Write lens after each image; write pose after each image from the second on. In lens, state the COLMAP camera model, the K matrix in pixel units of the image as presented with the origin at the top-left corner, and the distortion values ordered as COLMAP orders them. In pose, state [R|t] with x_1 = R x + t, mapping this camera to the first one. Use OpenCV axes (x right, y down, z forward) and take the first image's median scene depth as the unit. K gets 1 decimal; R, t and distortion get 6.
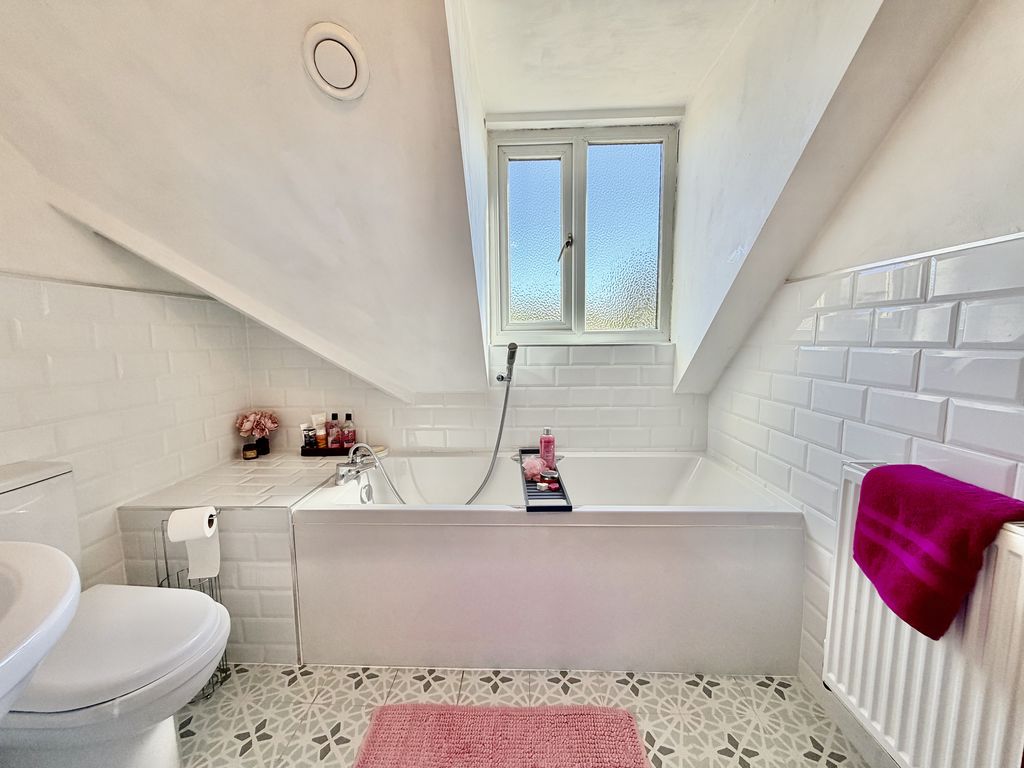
lens RADIAL K [[405.0, 0, 512.2], [0, 405.0, 386.3], [0, 0, 1]] dist [-0.003005, -0.000036]
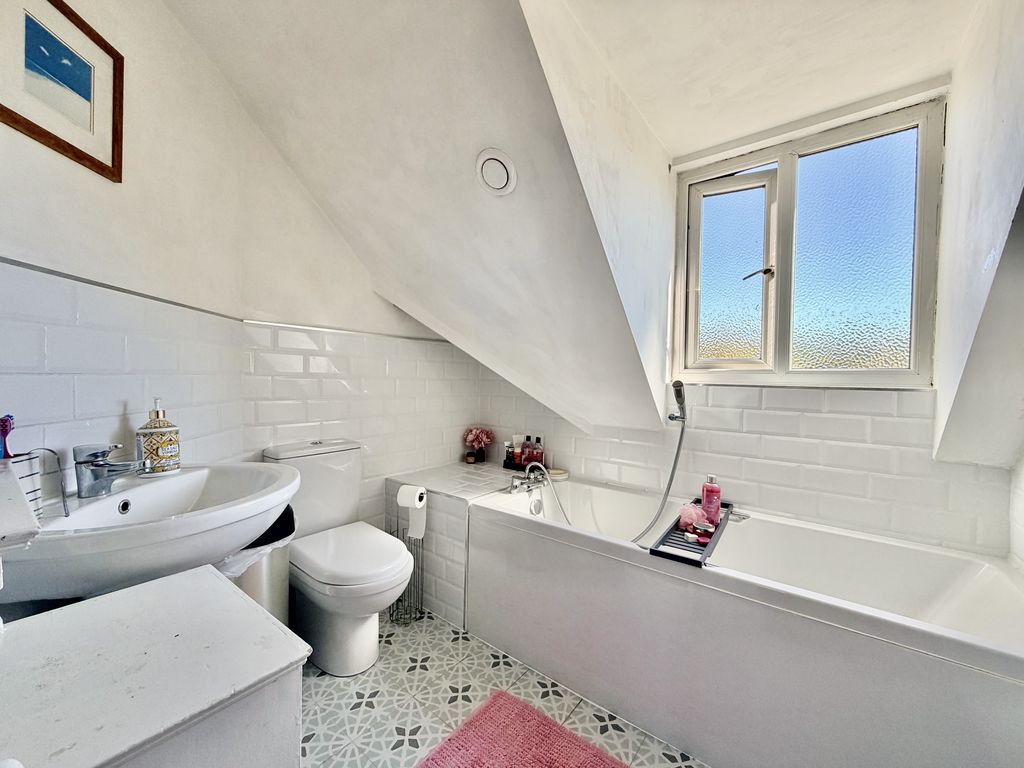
lens RADIAL K [[405.0, 0, 512.2], [0, 405.0, 386.3], [0, 0, 1]] dist [-0.003005, -0.000036]
pose [[0.809024, 0.037548, -0.586574, 0.268461], [-0.094006, 0.993377, -0.066068, 0.007191], [0.580209, 0.108593, 0.807196, -0.004420]]
